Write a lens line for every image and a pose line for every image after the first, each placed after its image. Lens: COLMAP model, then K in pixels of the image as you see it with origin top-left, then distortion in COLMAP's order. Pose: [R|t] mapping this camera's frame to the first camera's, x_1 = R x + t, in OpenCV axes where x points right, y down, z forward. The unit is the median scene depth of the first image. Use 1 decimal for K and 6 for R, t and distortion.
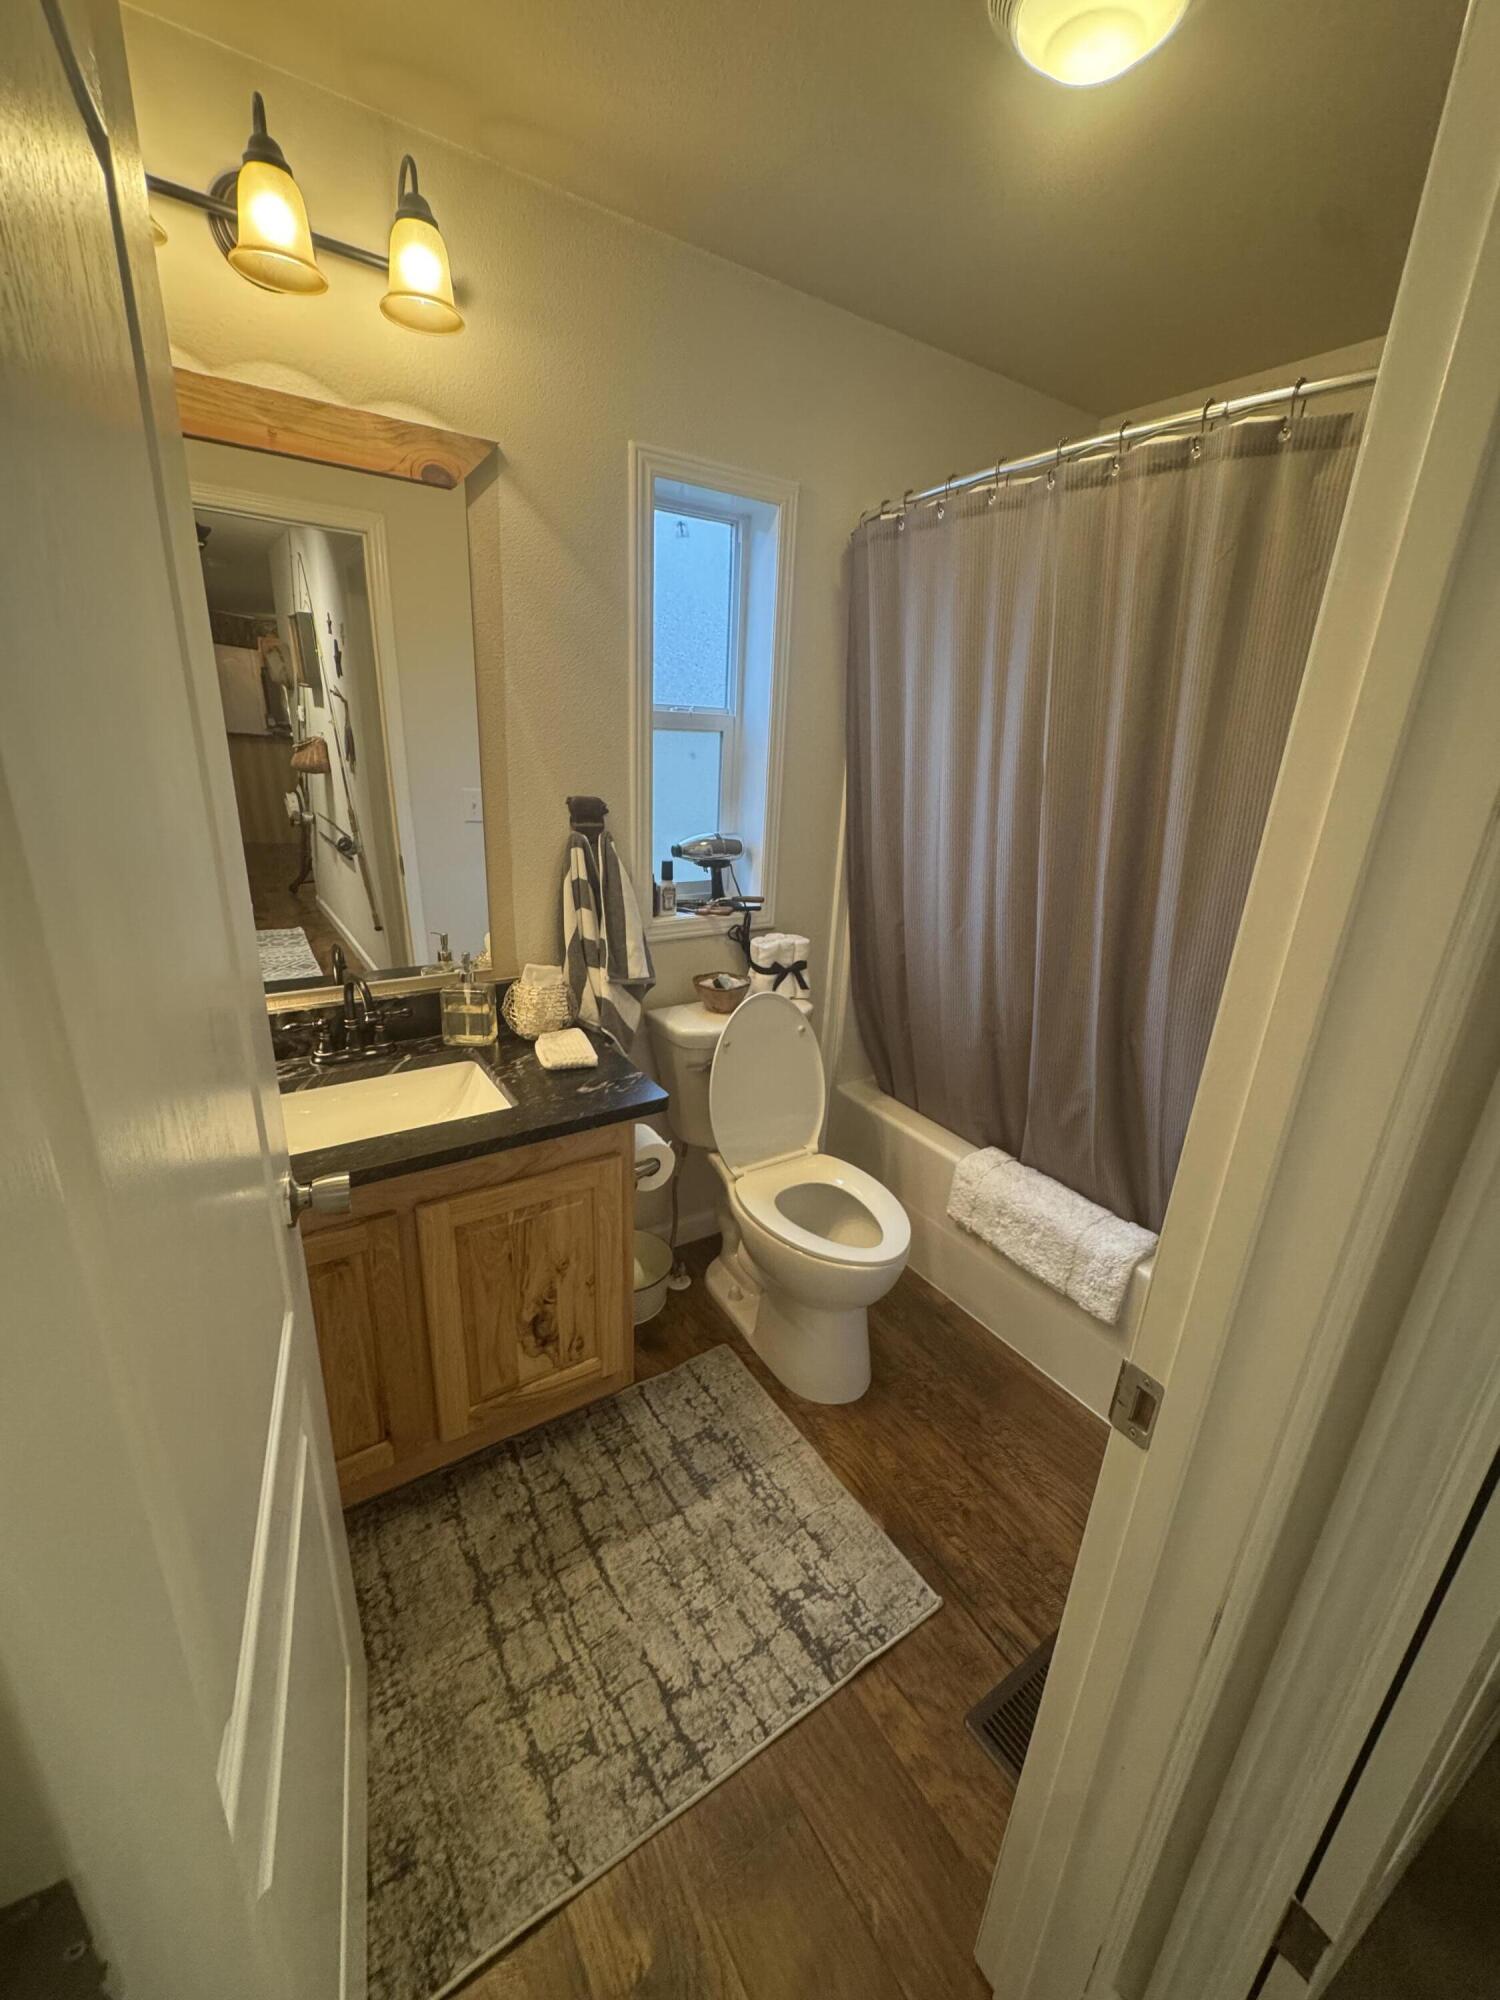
lens RADIAL K [[798.0, 0, 750.0], [0, 798.0, 1000.0], [0, 0, 1]] dist [-0.001947, -0.000528]
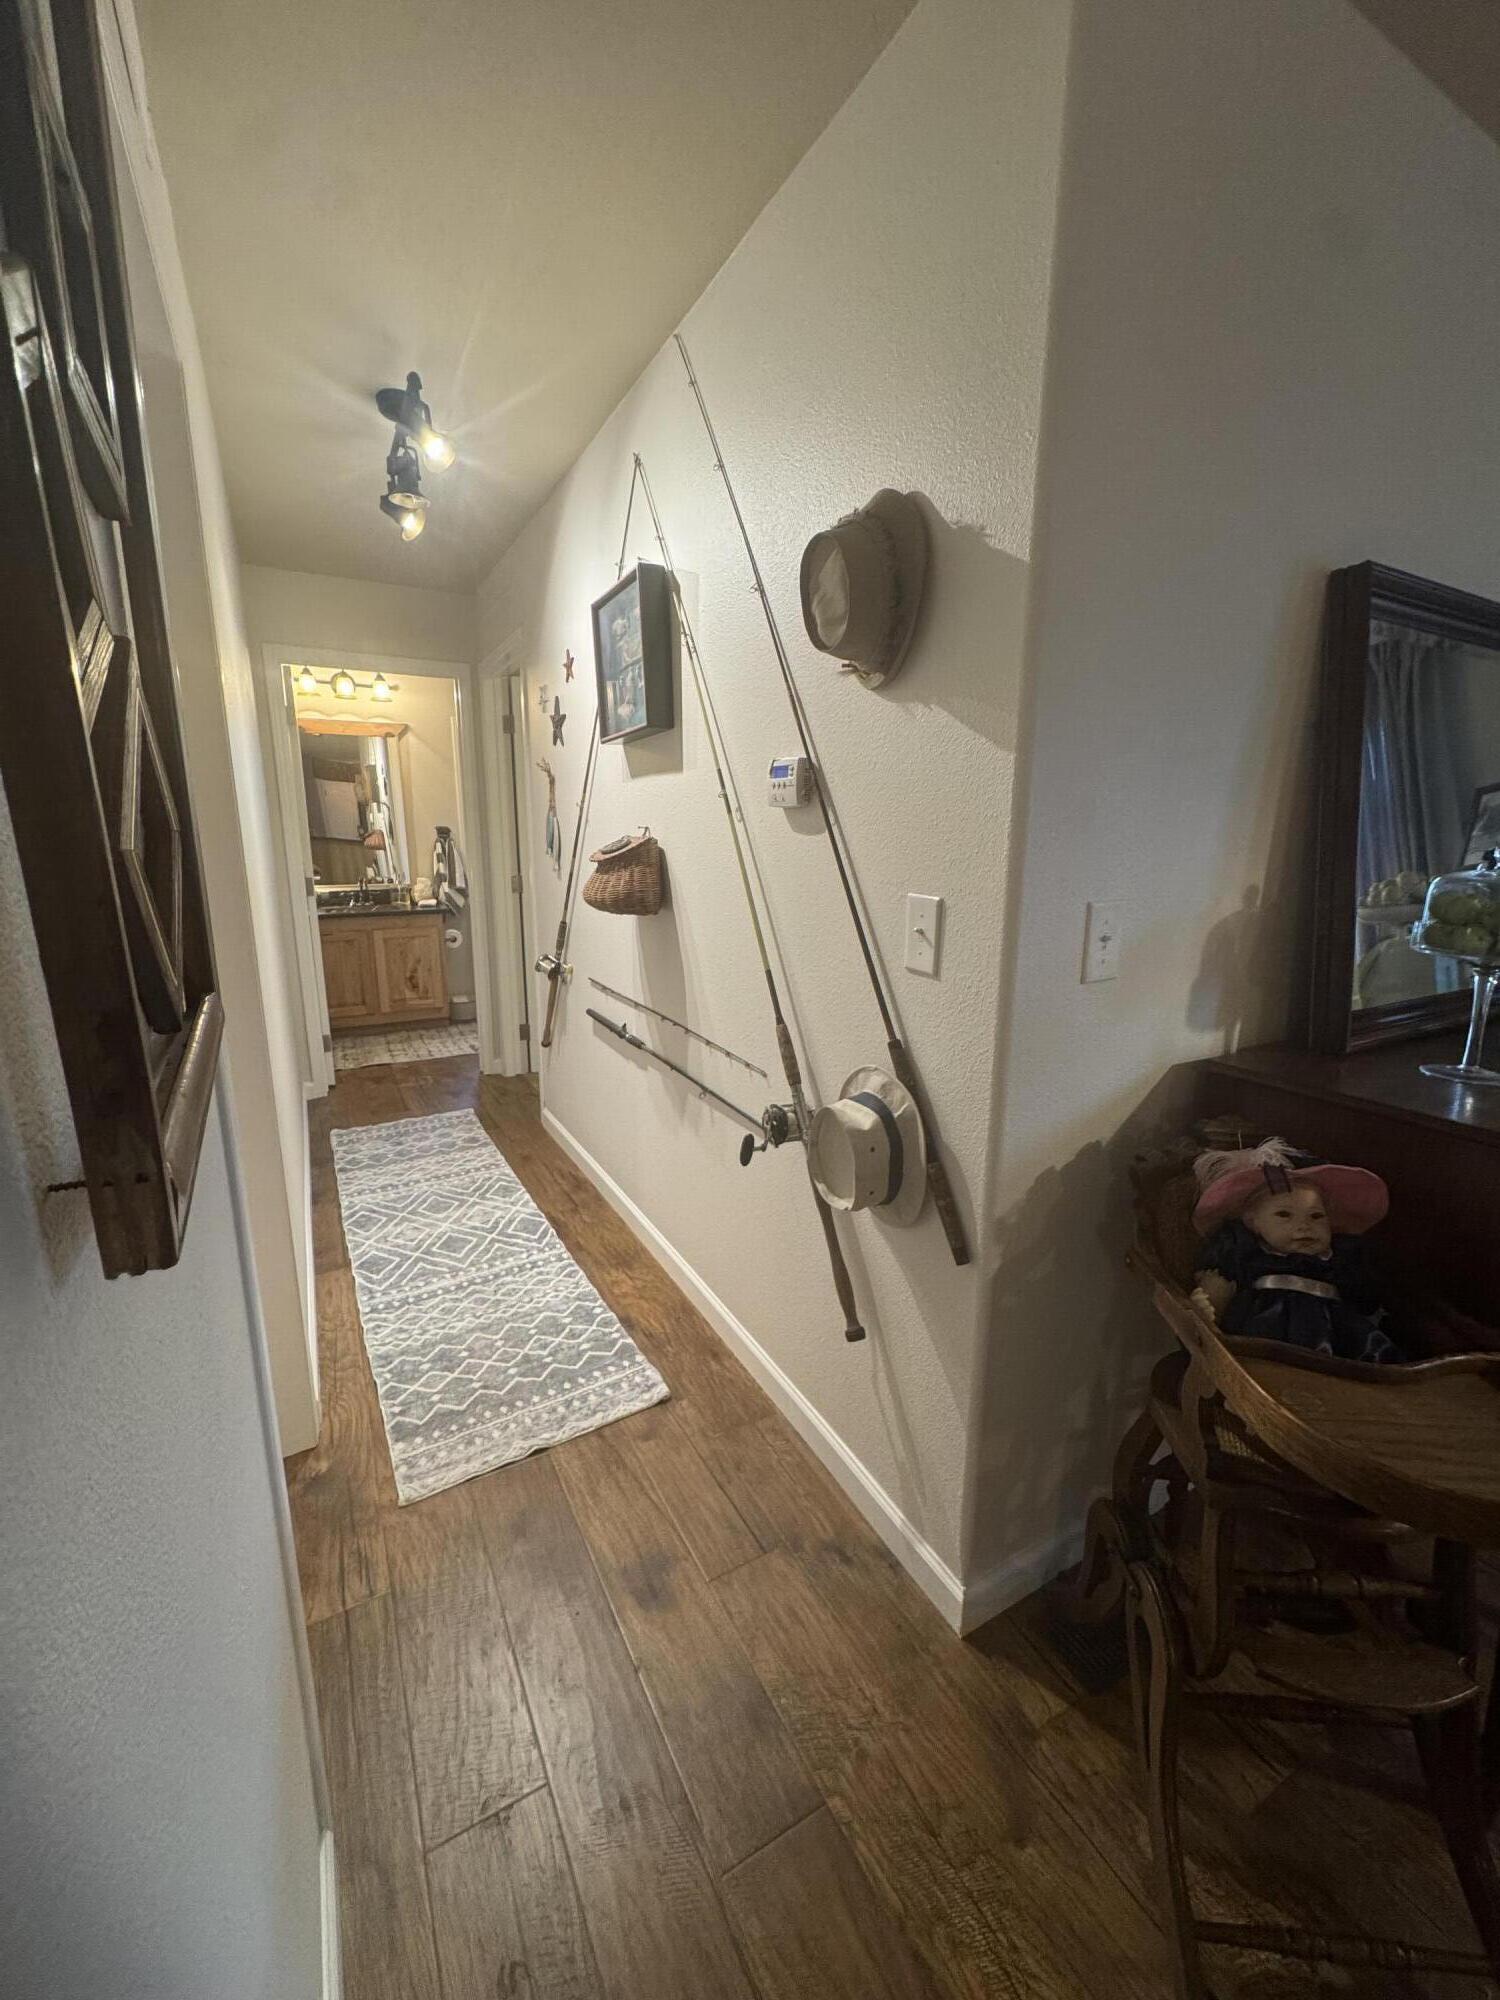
lens RADIAL K [[798.0, 0, 750.0], [0, 798.0, 1000.0], [0, 0, 1]] dist [-0.001947, -0.000528]
pose [[0.995970, -0.027700, -0.085301, 1.365851], [0.017277, 0.992552, -0.120593, 0.893462], [0.088006, 0.118633, 0.989030, -2.058362]]
